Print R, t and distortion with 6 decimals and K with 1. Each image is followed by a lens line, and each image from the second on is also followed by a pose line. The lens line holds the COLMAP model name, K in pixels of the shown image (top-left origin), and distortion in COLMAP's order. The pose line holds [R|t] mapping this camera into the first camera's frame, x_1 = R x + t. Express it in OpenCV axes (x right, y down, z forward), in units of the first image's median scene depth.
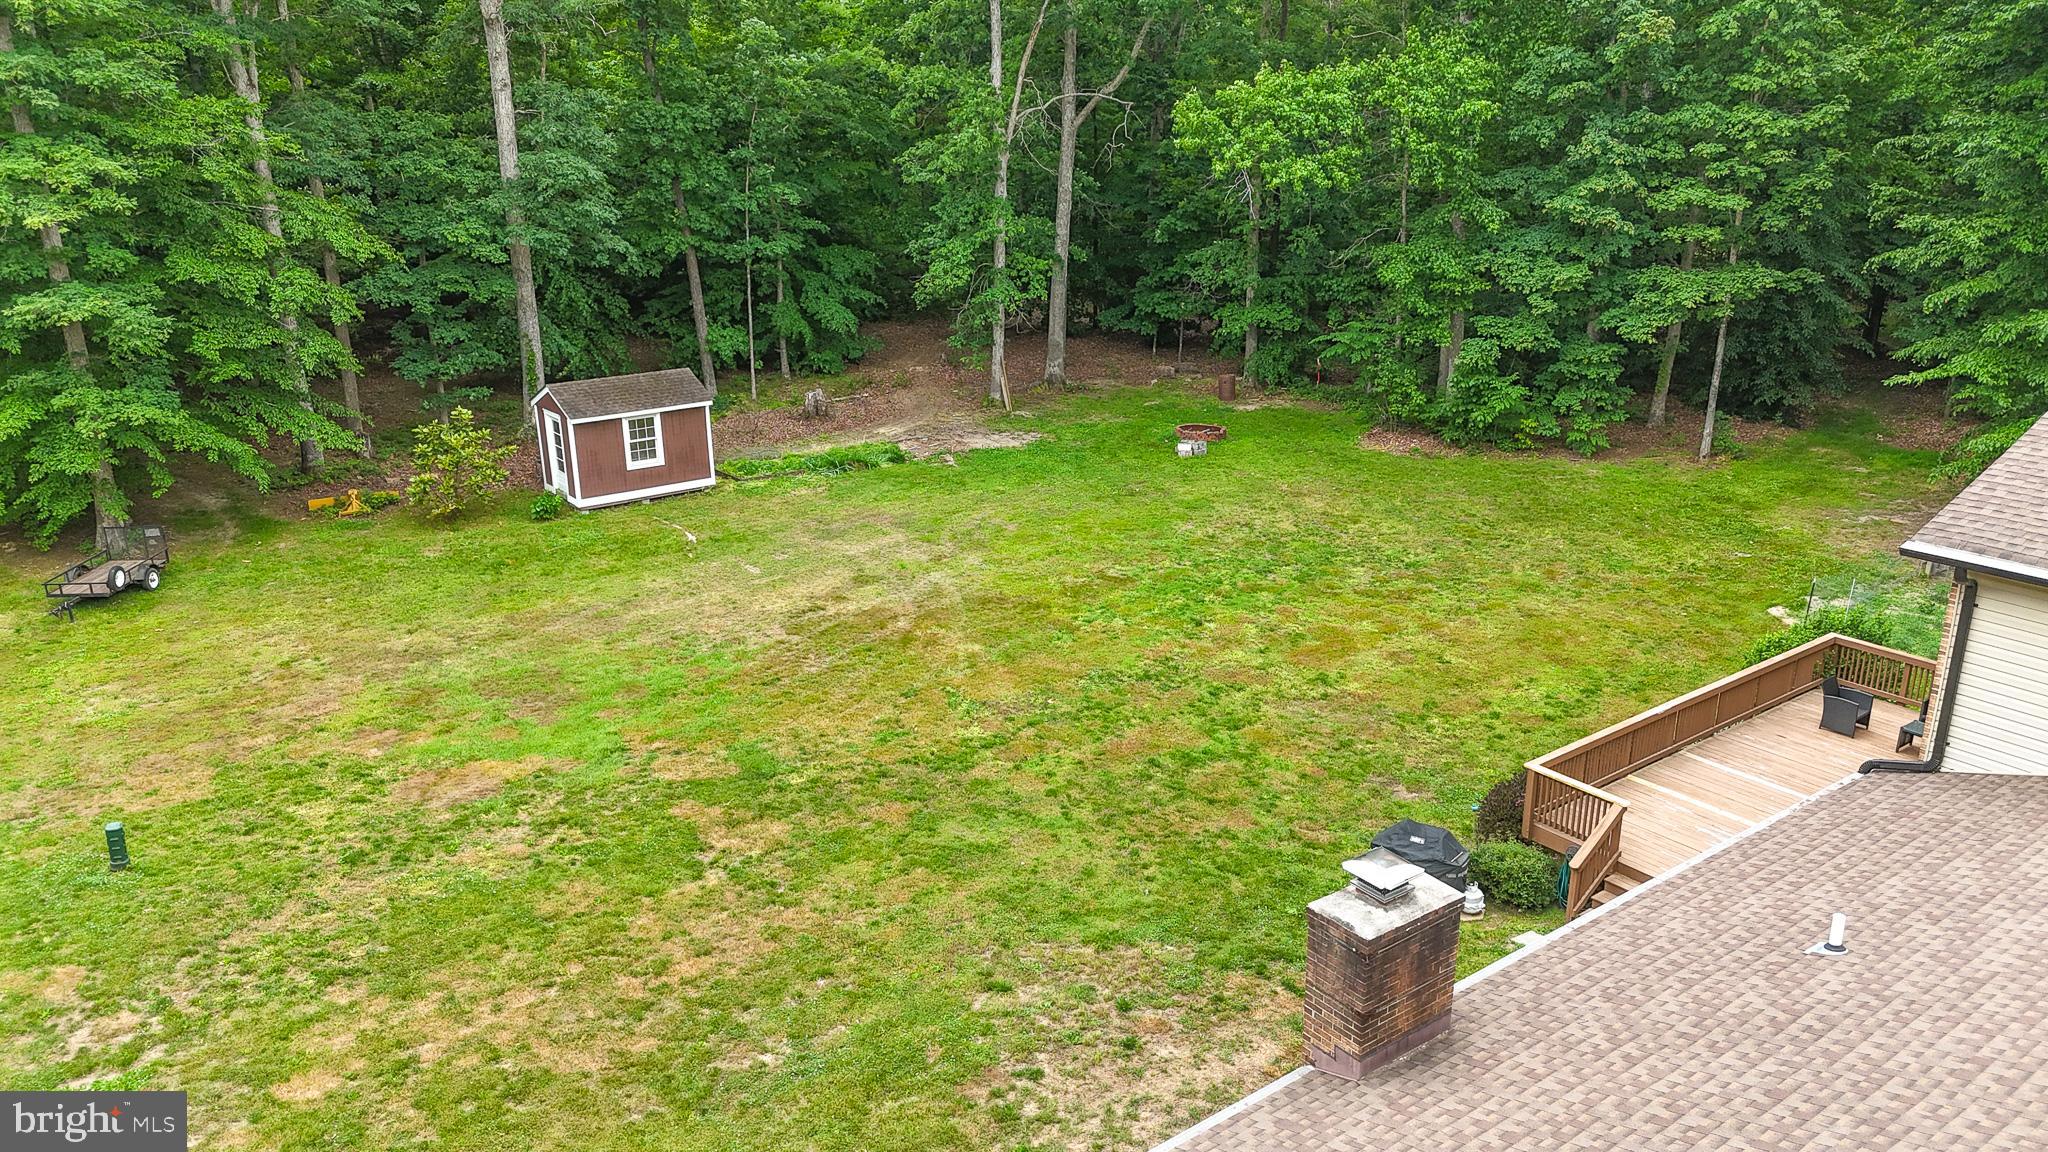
lens RADIAL K [[1505.1, 0, 1024.5], [0, 1505.1, 577.0], [0, 0, 1]] dist [0.069099, -0.060001]
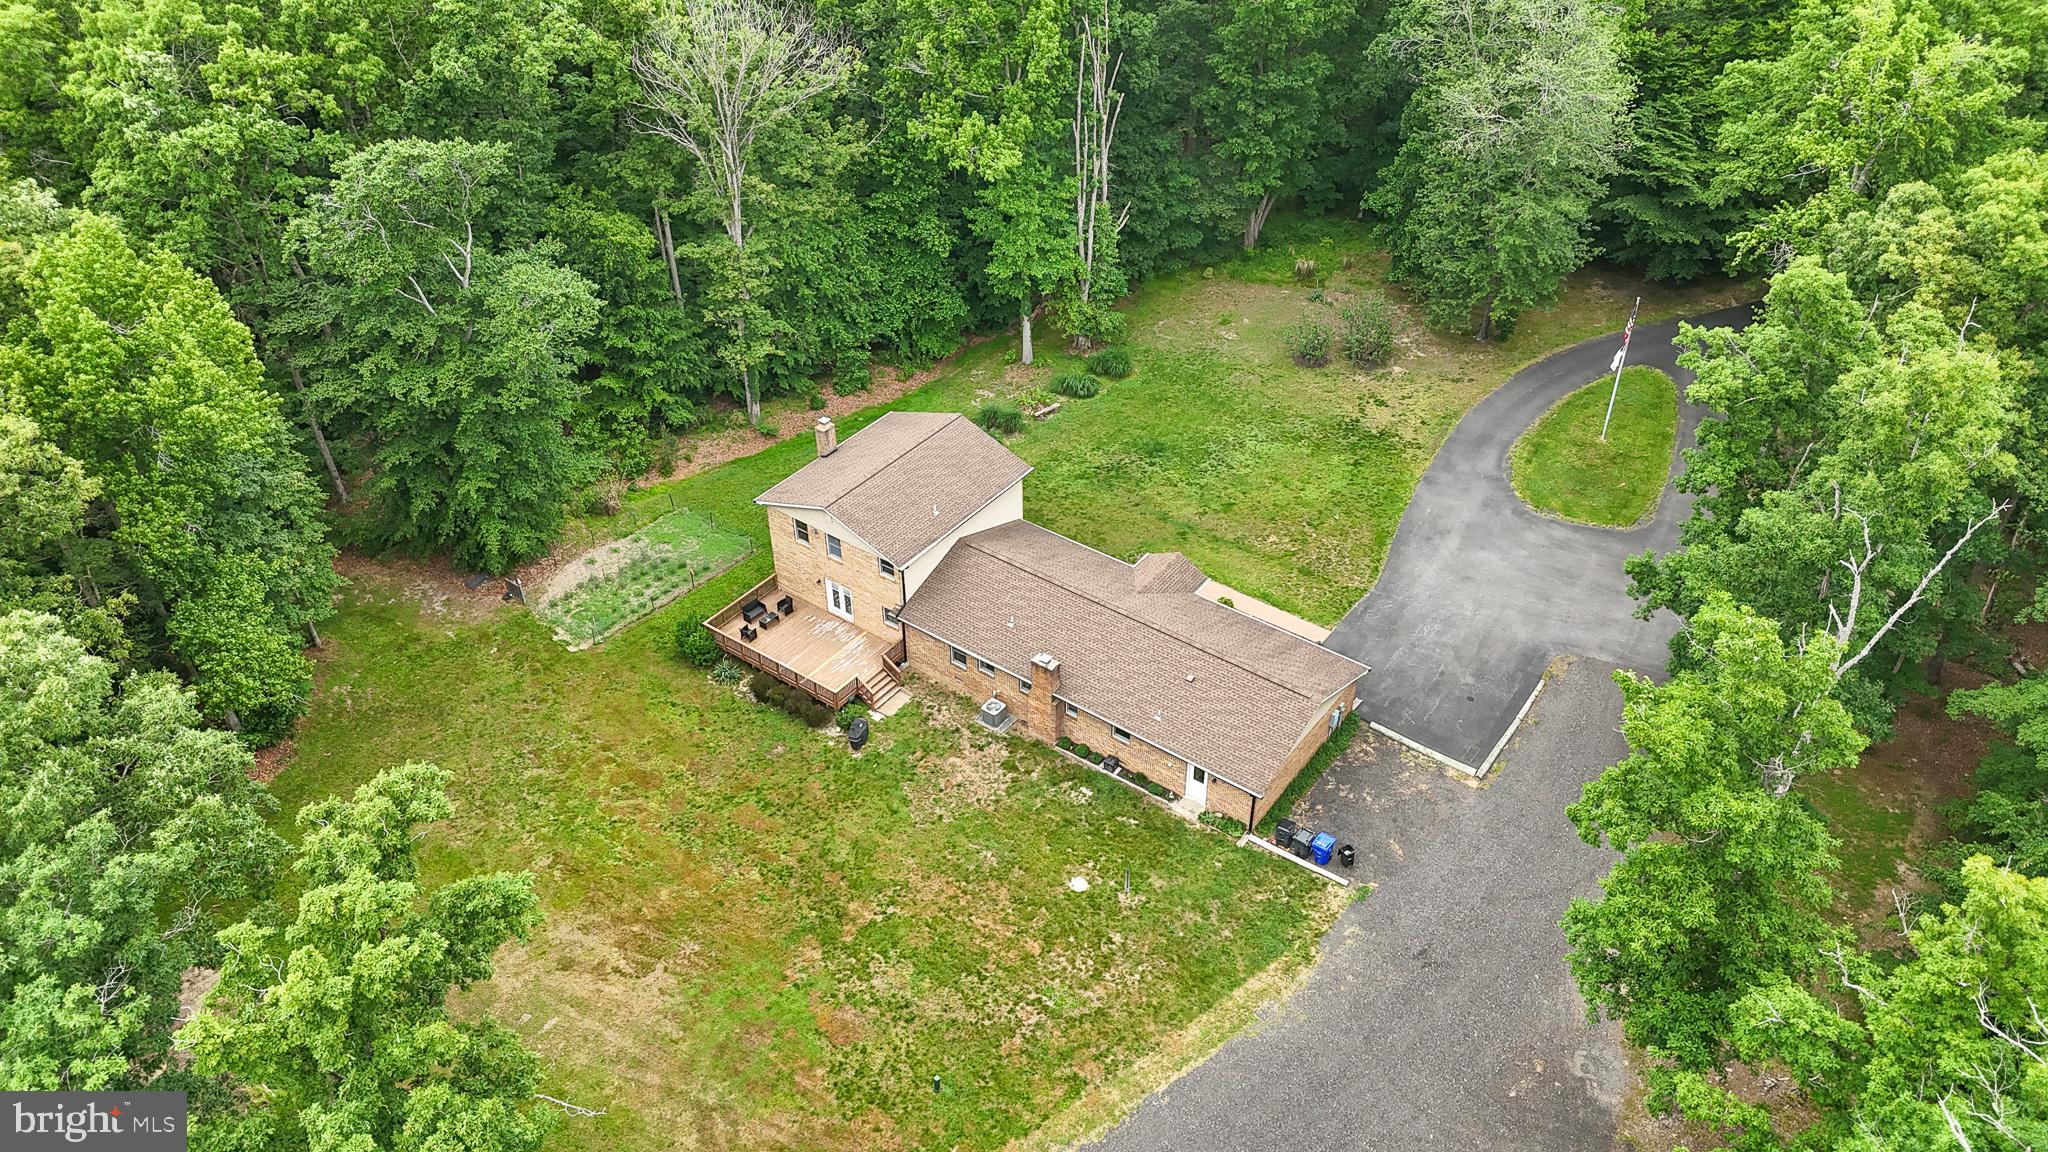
lens RADIAL K [[1505.1, 0, 1028.7], [0, 1505.1, 566.9], [0, 0, 1]] dist [0.069099, -0.060001]
pose [[-0.283952, -0.577100, 0.765720, -1.770894], [0.311364, 0.699815, 0.642893, -1.695068], [-0.906876, 0.420968, -0.019025, 0.486455]]
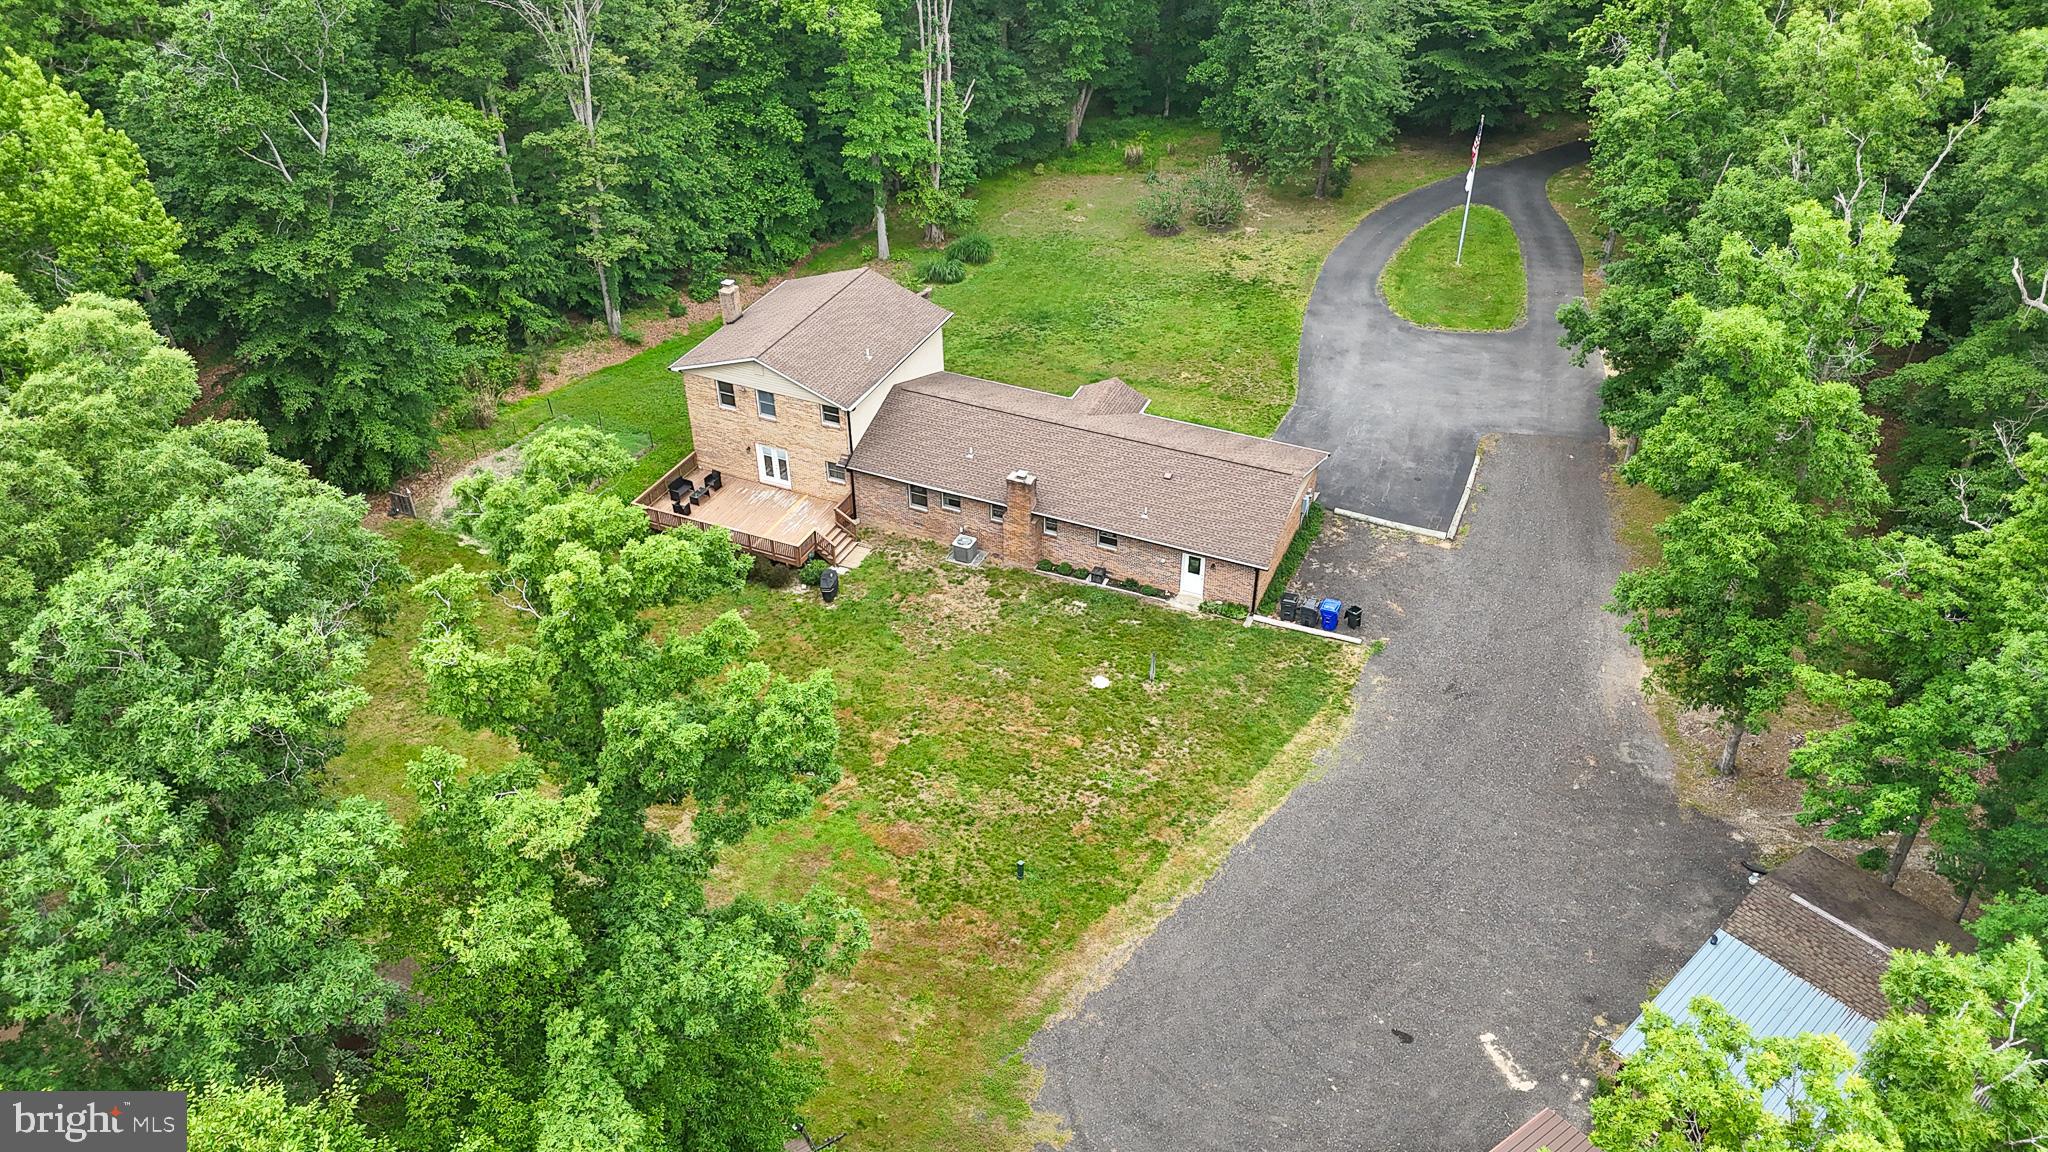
lens RADIAL K [[1505.1, 0, 1020.0], [0, 1505.1, 578.4], [0, 0, 1]] dist [0.069099, -0.060001]
pose [[-0.487178, -0.505616, 0.712046, -1.764956], [0.280833, 0.681336, 0.675954, -1.490677], [-0.826916, 0.529276, -0.189938, 1.050379]]
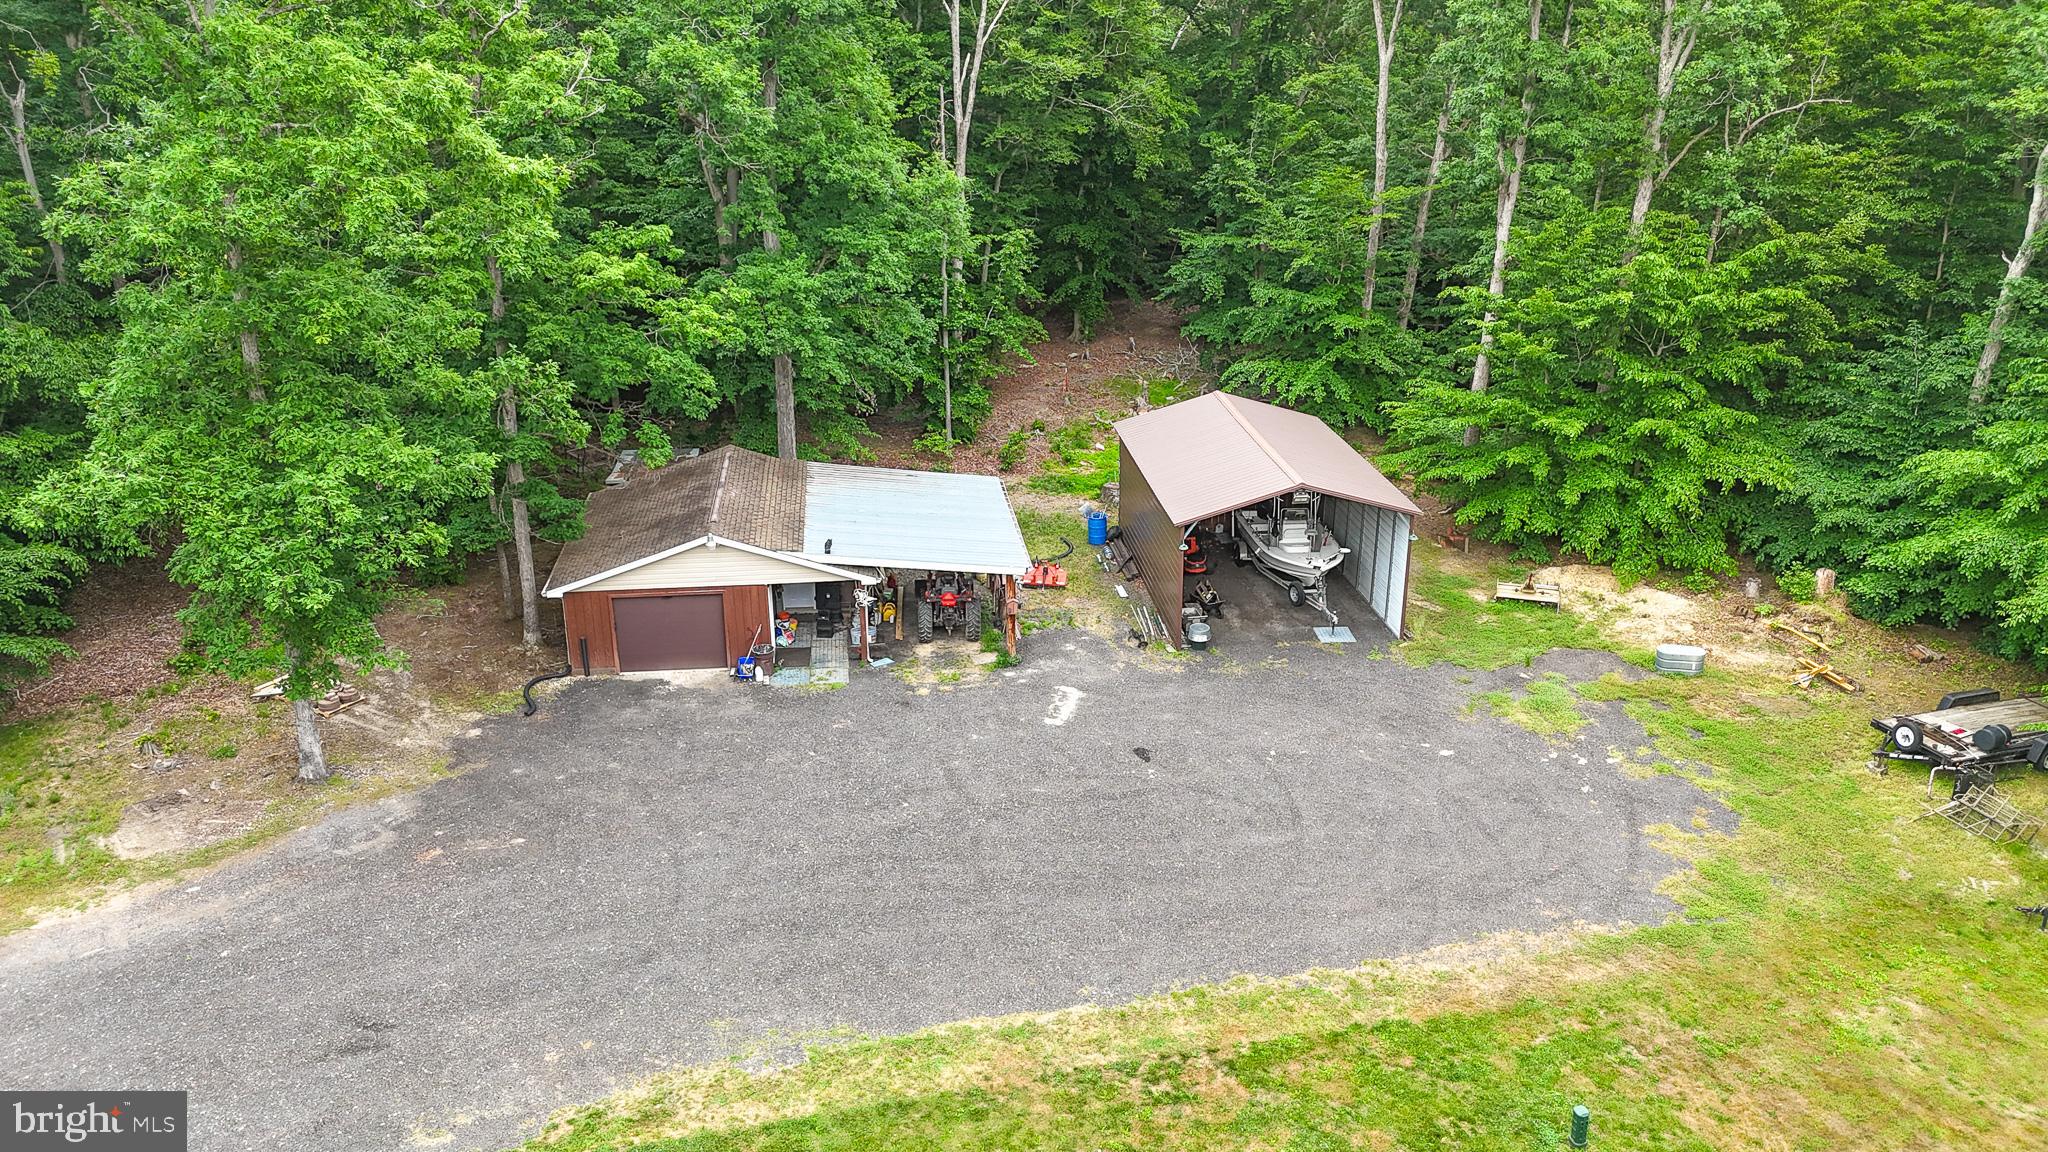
lens RADIAL K [[1505.1, 0, 1022.8], [0, 1505.1, 574.1], [0, 0, 1]] dist [0.069099, -0.060001]
pose [[-0.095932, 0.353719, -0.930419, 0.250040], [-0.310807, 0.877350, 0.365590, -0.365209], [0.945619, 0.324253, 0.025772, 0.425262]]
